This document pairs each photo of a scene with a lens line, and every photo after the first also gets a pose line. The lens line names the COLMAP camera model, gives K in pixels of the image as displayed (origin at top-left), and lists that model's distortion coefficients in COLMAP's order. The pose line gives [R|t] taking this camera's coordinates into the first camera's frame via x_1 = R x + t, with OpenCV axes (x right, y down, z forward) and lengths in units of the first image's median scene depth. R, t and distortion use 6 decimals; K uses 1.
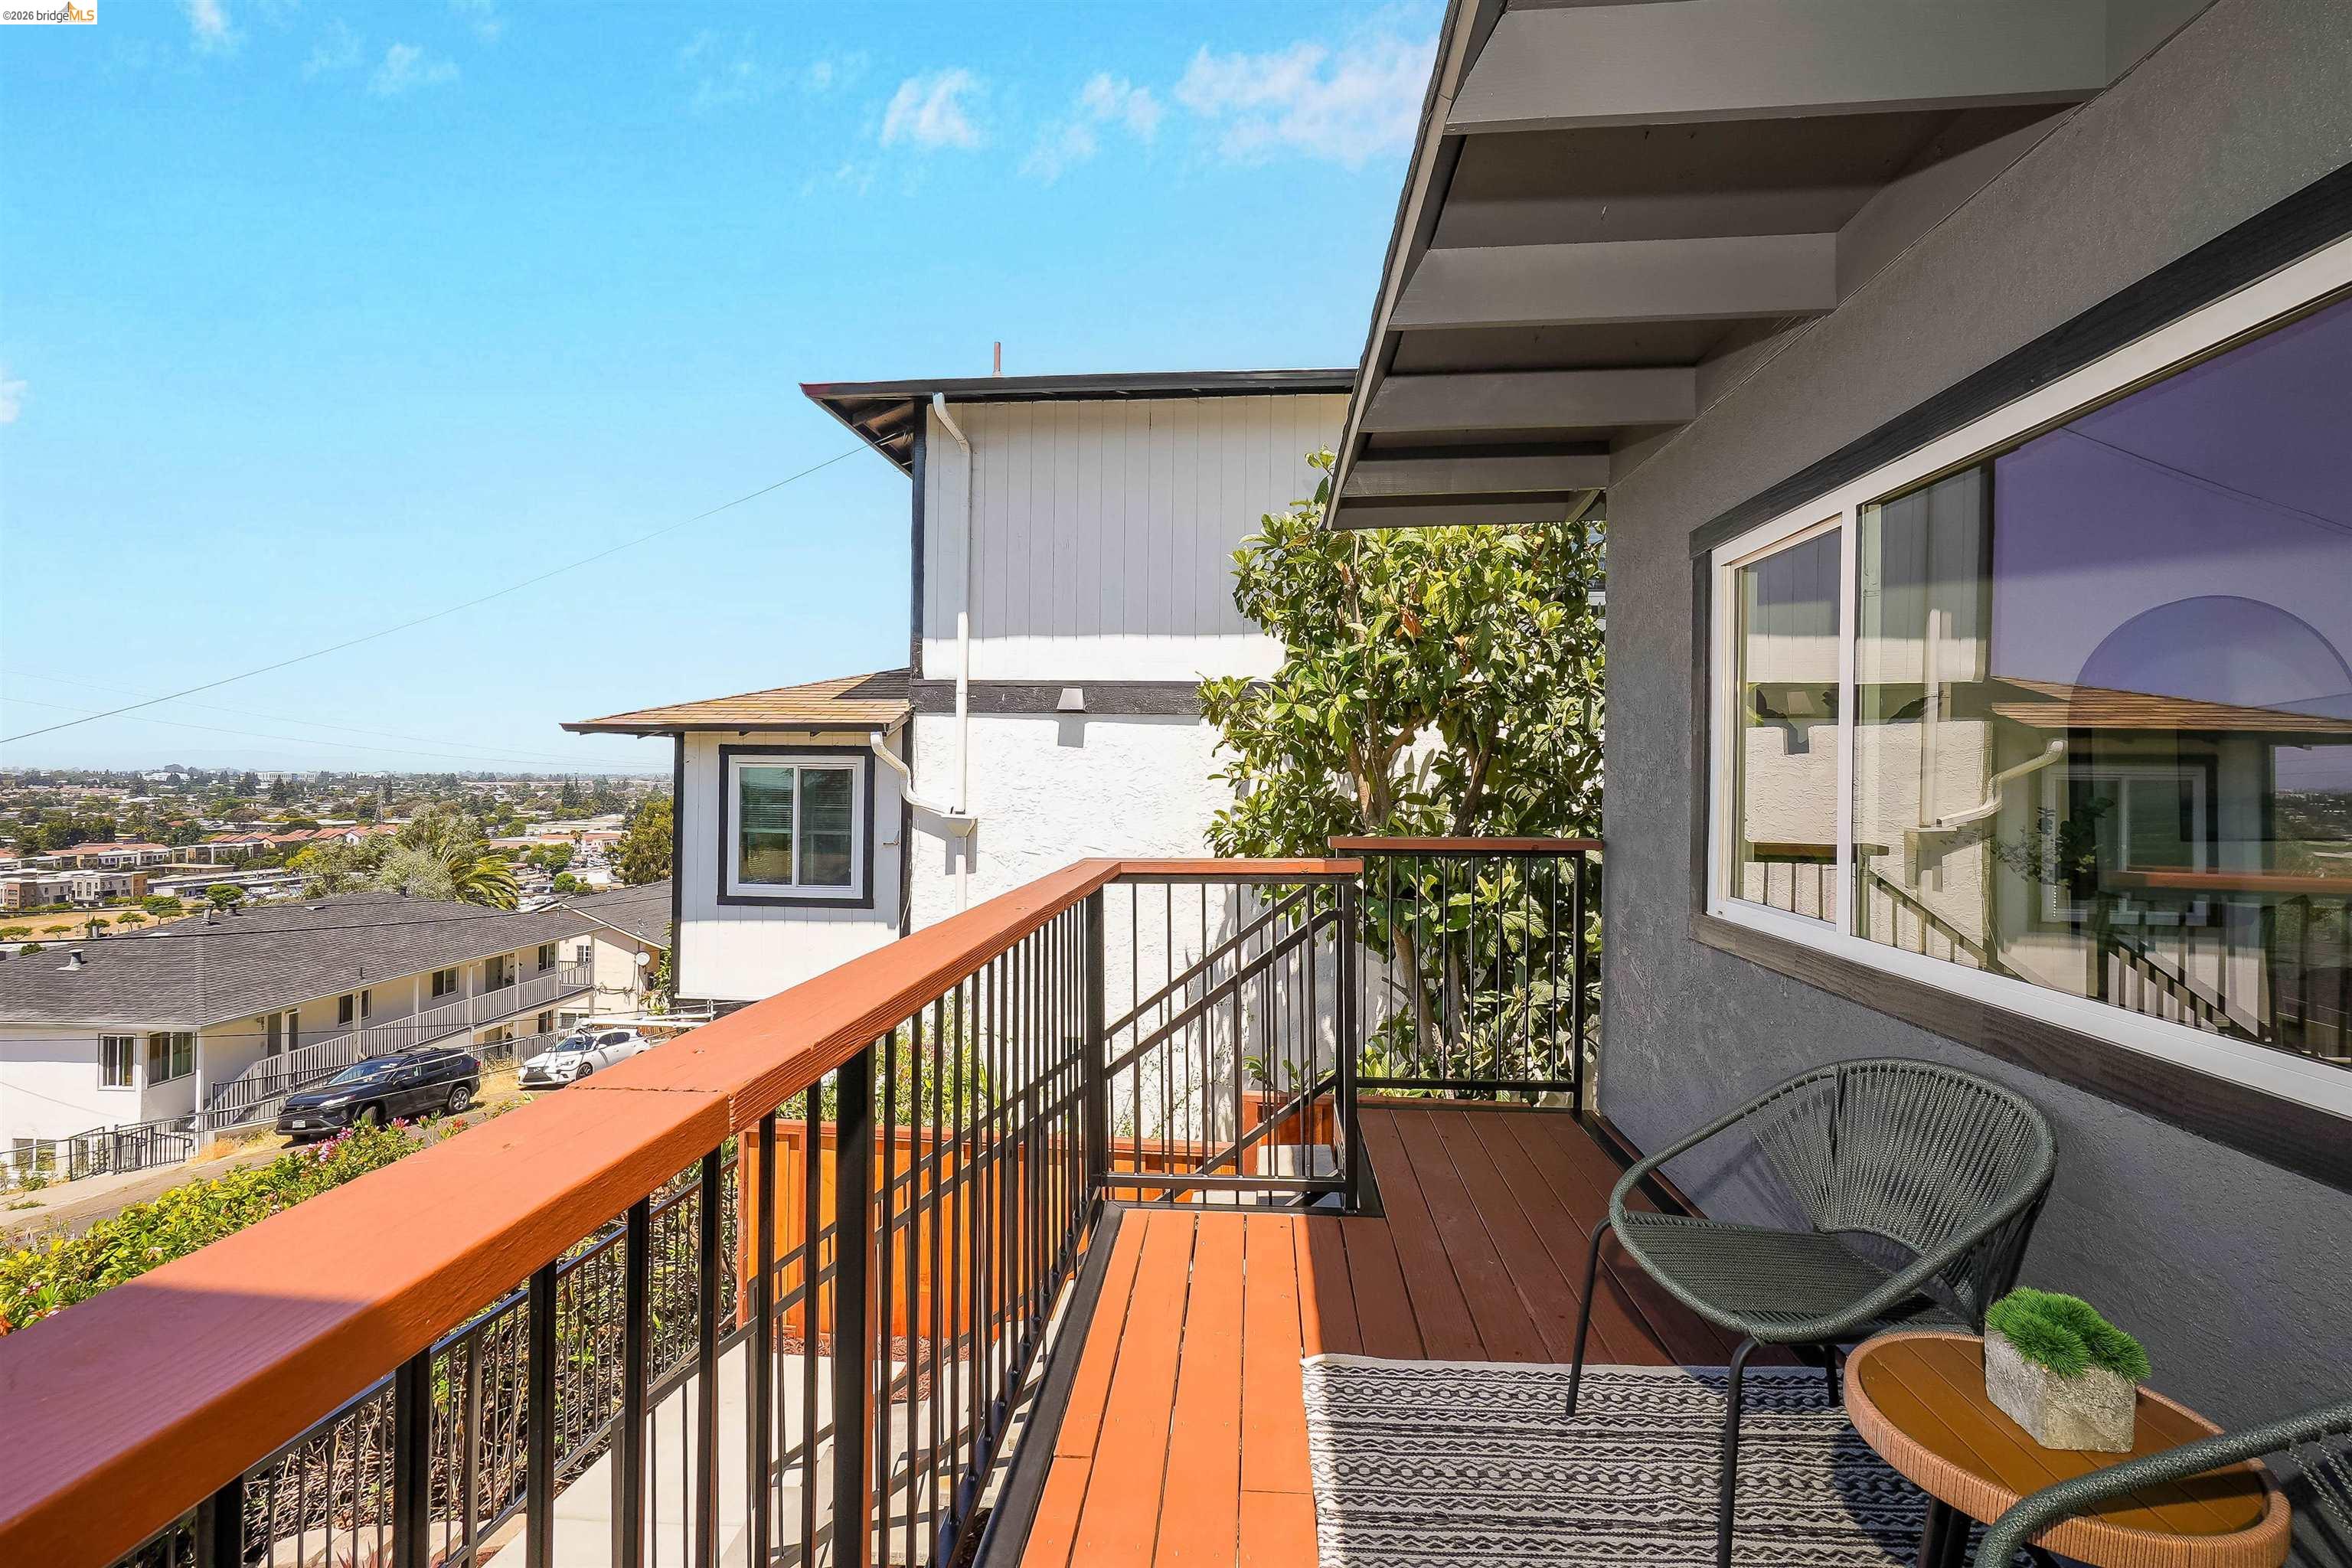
lens RADIAL K [[1023.9, 0, 1172.7], [0, 1023.9, 757.3], [0, 0, 1]] dist [-0.003769, 0.000093]
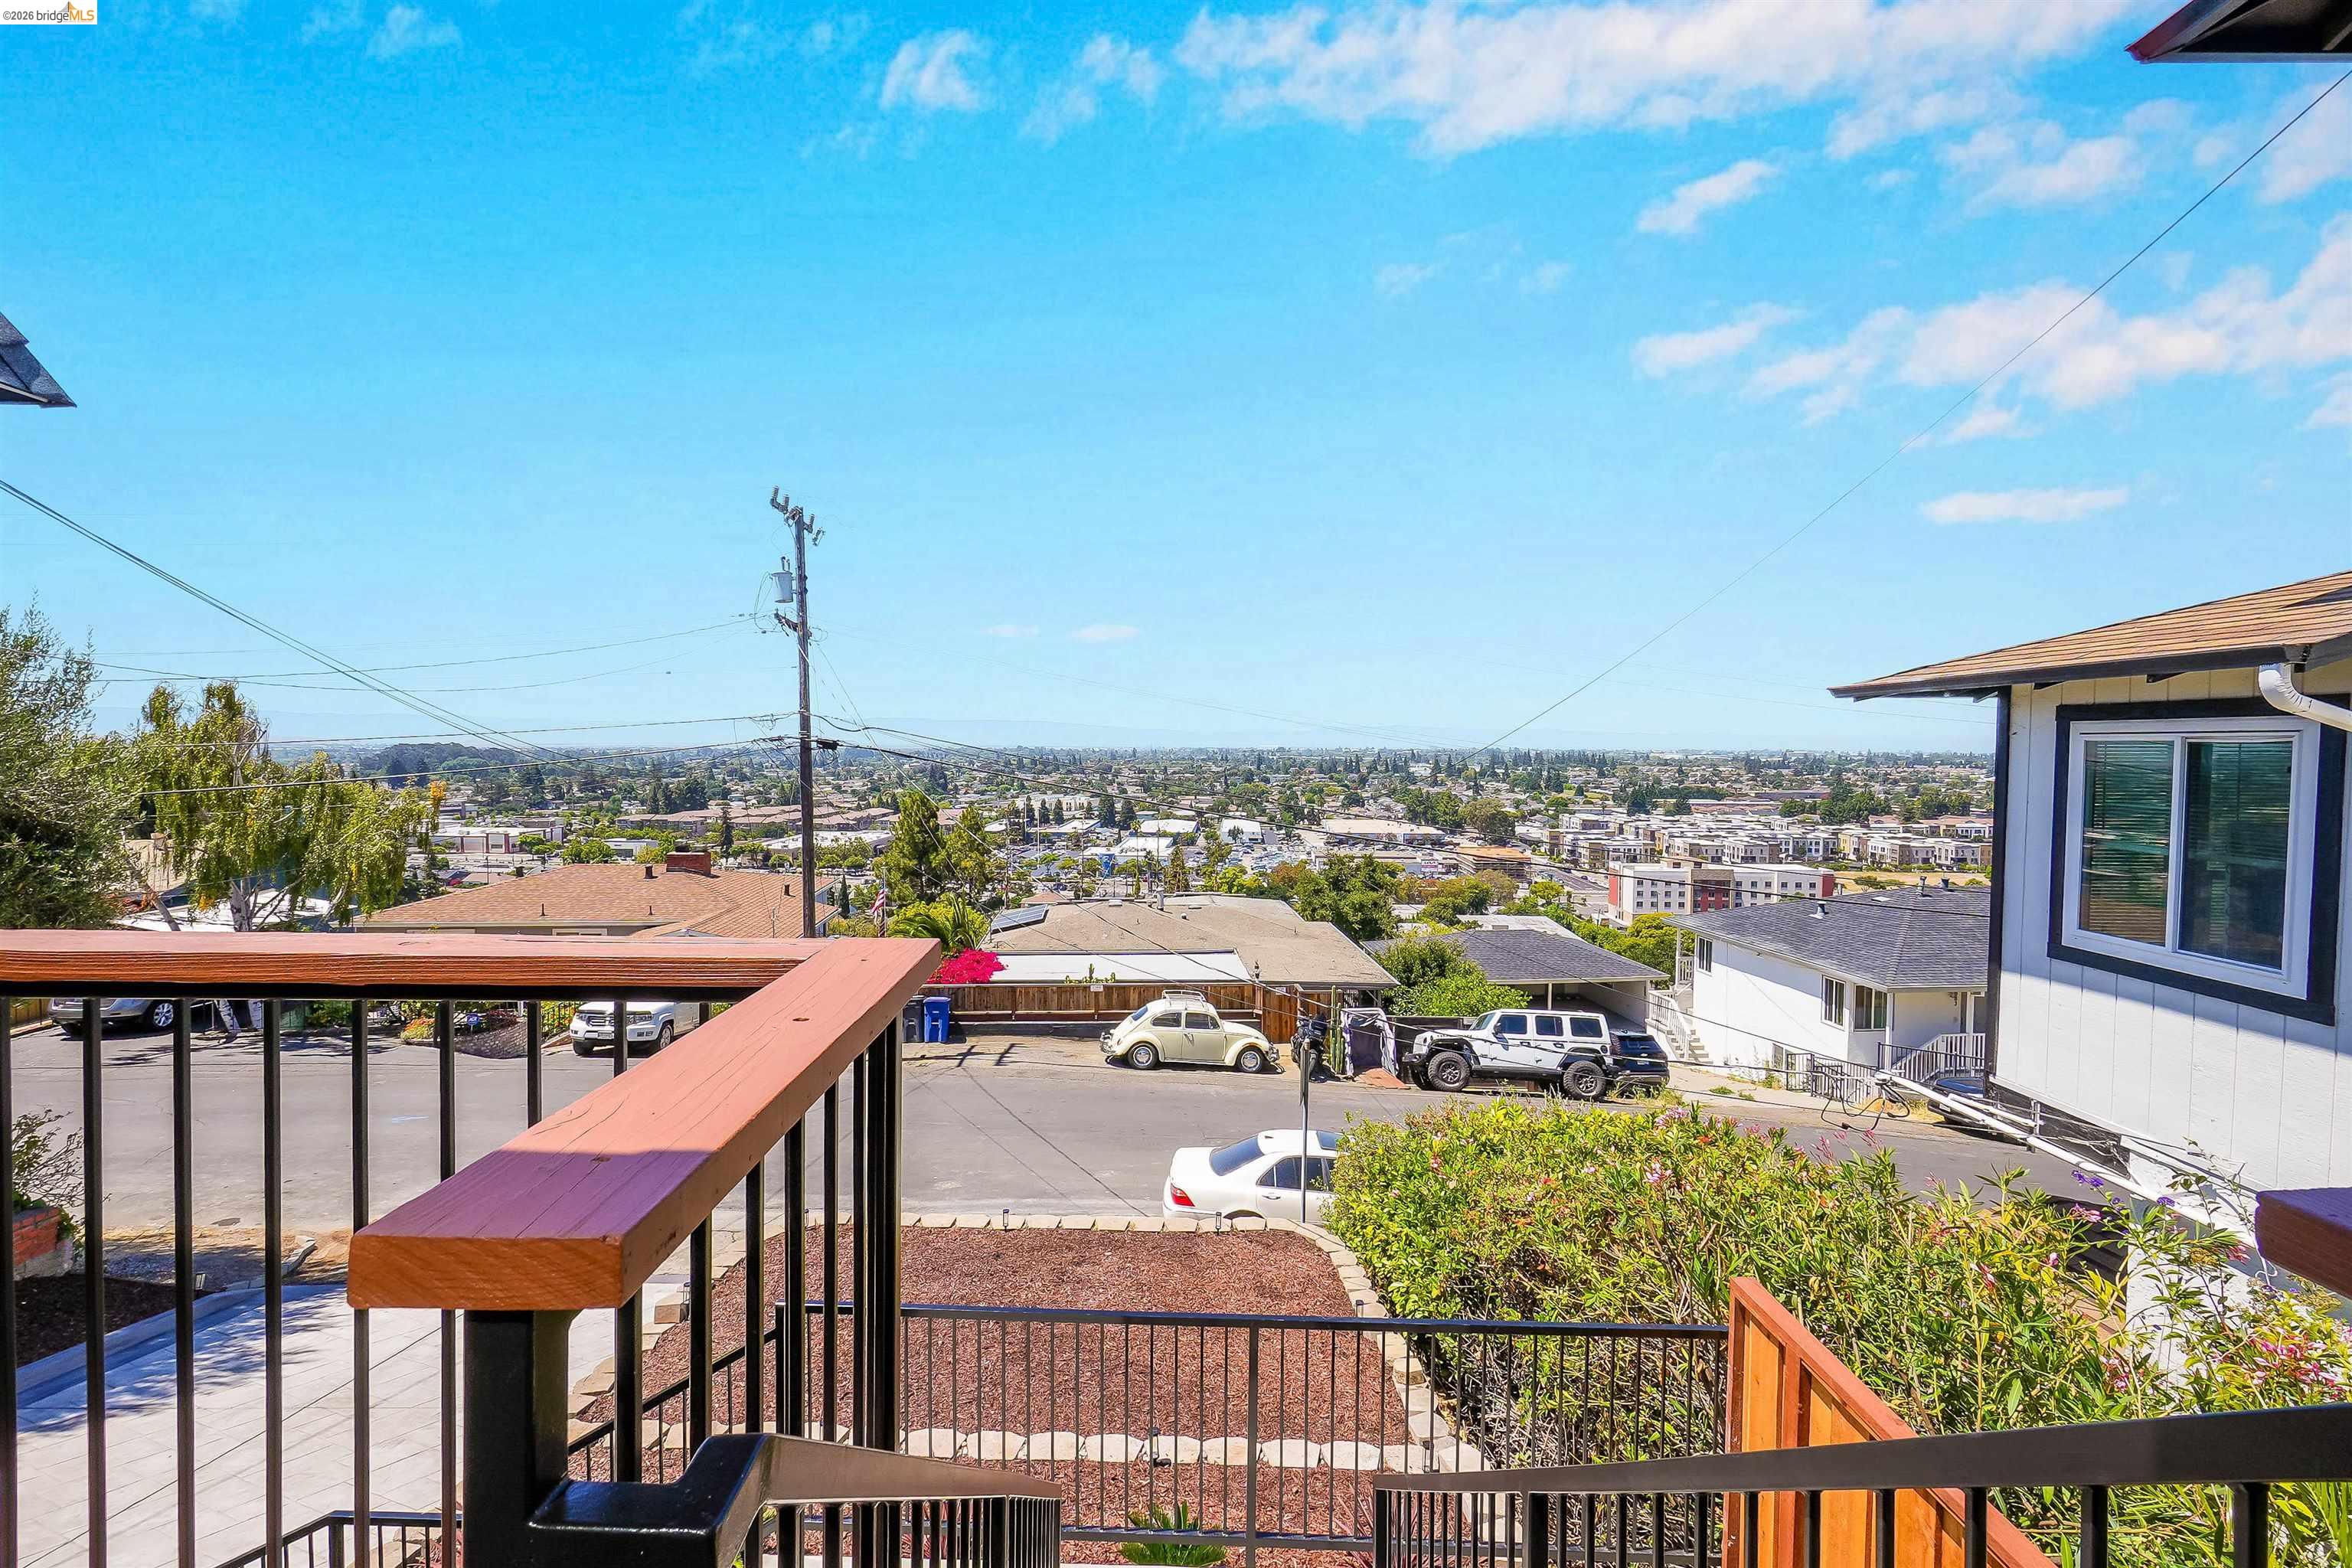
lens RADIAL K [[1031.9, 0, 1181.6], [0, 1031.9, 780.7], [0, 0, 1]] dist [-0.001955, 0.000145]
pose [[0.108115, 0.025643, -0.993808, 0.046428], [0.014499, 0.999520, 0.027368, 0.003147], [0.994033, -0.017369, 0.107691, 0.138265]]
